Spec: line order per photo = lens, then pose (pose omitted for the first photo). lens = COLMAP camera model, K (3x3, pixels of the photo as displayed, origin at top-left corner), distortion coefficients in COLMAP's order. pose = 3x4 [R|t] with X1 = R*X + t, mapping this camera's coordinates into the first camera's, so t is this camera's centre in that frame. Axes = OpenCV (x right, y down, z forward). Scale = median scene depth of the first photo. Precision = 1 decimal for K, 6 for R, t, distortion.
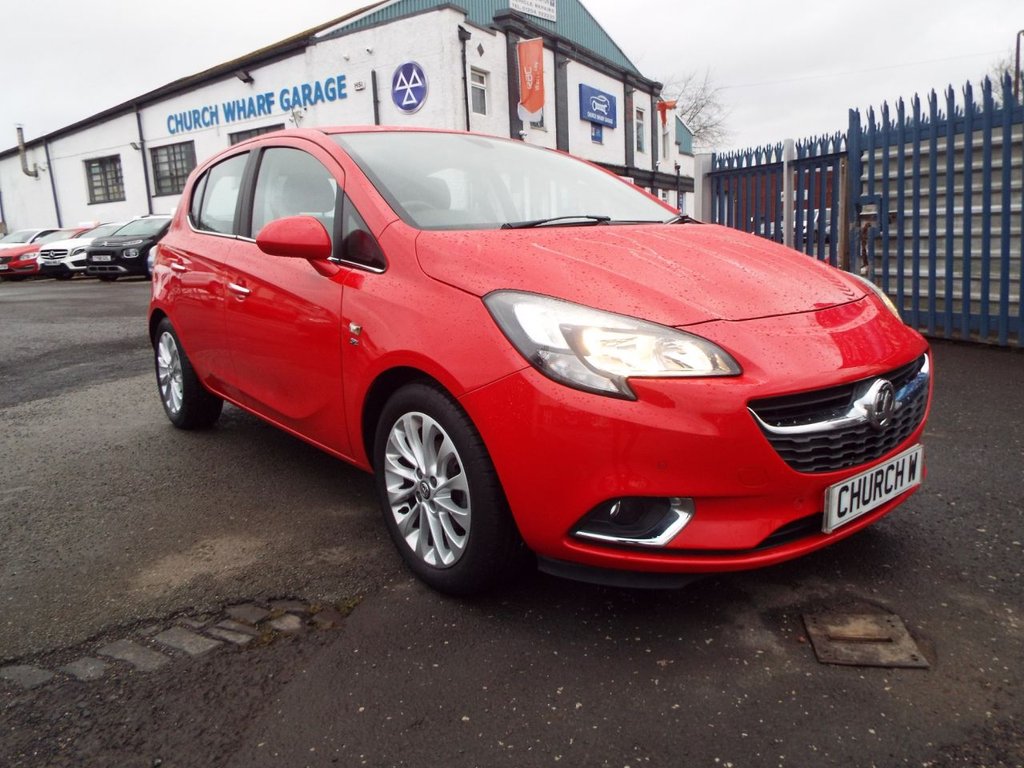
lens RADIAL K [[740.7, 0, 529.1], [0, 740.7, 370.0], [0, 0, 1]] dist [0.007677, -0.009660]
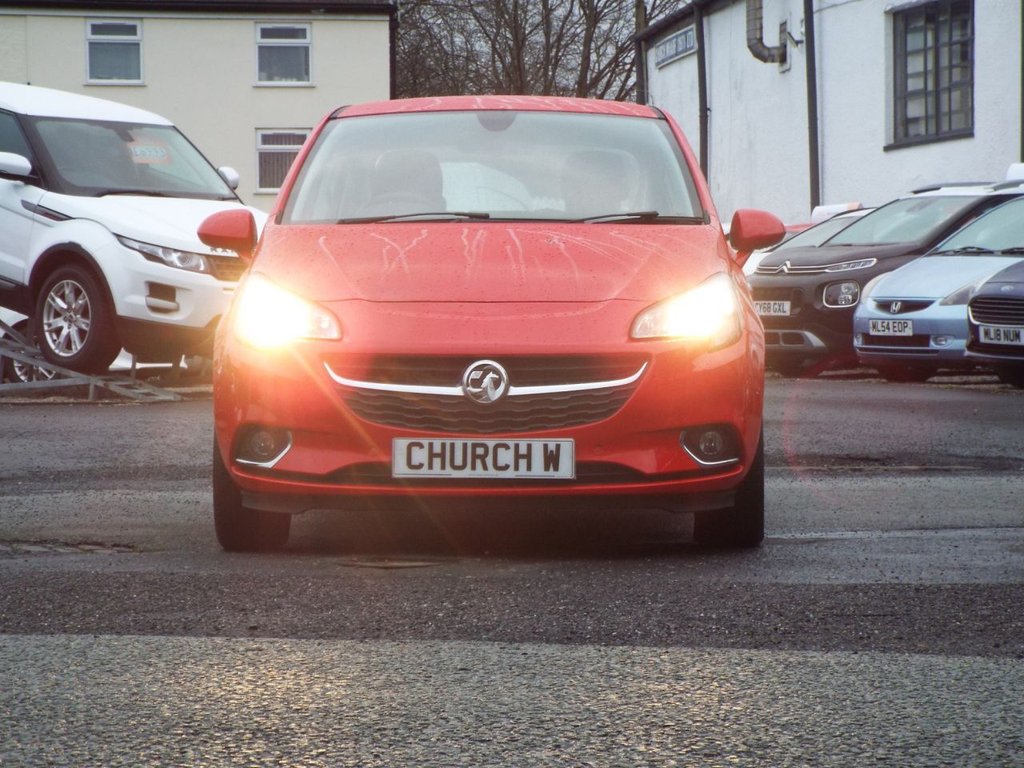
lens RADIAL K [[3490.5, 0, 512.1], [0, 3490.5, 384.0], [0, 0, 1]] dist [0.094121, -0.526653]
pose [[0.753955, 0.045261, -0.655365, 1.301809], [-0.140315, 0.985697, -0.093349, 0.175381], [0.641766, 0.162338, 0.749522, -0.961966]]
